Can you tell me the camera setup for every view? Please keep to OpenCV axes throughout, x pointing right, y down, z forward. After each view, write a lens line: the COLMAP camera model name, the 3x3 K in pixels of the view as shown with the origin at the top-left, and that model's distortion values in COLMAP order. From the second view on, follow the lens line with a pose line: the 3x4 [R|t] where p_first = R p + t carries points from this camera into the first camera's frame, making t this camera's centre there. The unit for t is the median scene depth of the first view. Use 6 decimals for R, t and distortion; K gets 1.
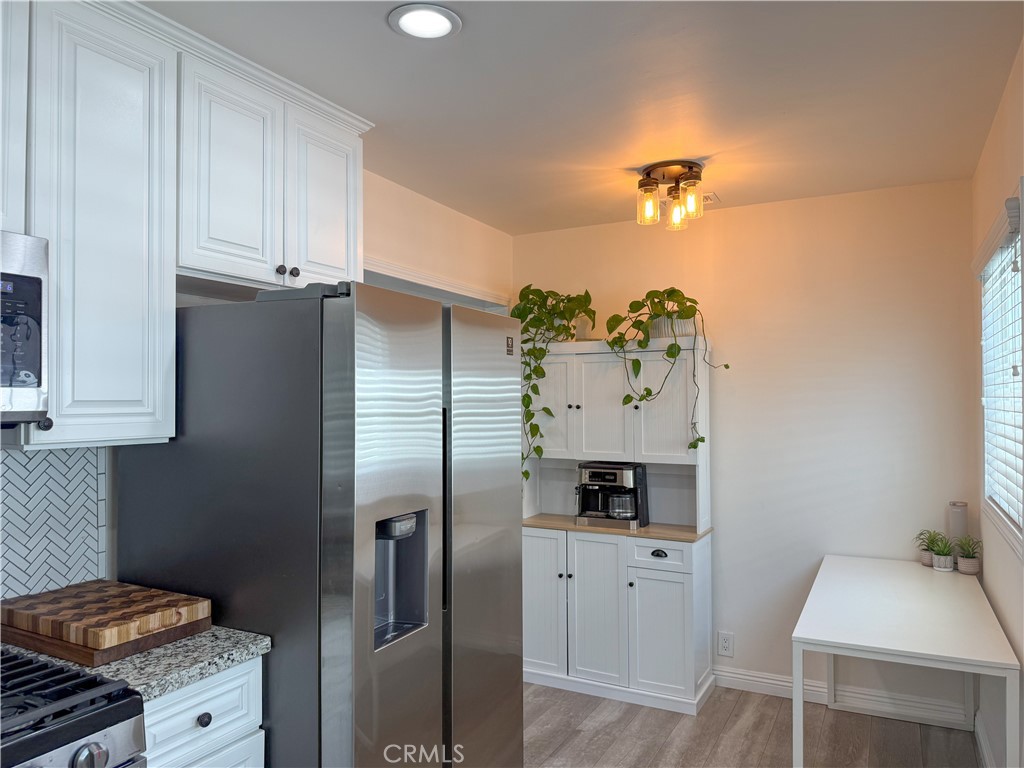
lens RADIAL K [[730.7, 0, 517.2], [0, 730.7, 386.2], [0, 0, 1]] dist [0.060865, -0.080196]
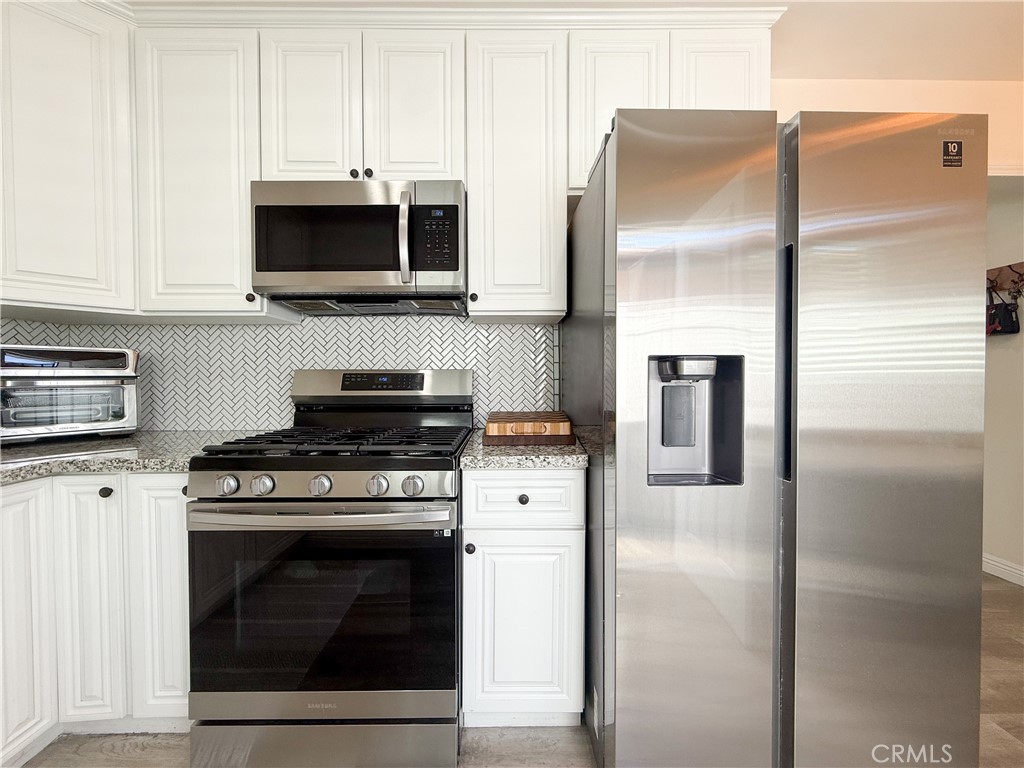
lens RADIAL K [[406.5, 0, 512.3], [0, 406.5, 380.6], [0, 0, 1]] dist [0.002953, 0.000192]
pose [[0.477432, 0.011570, -0.878593, 0.187279], [0.025958, 0.999291, 0.027265, 0.195884], [0.878285, -0.035823, 0.476793, 0.577167]]
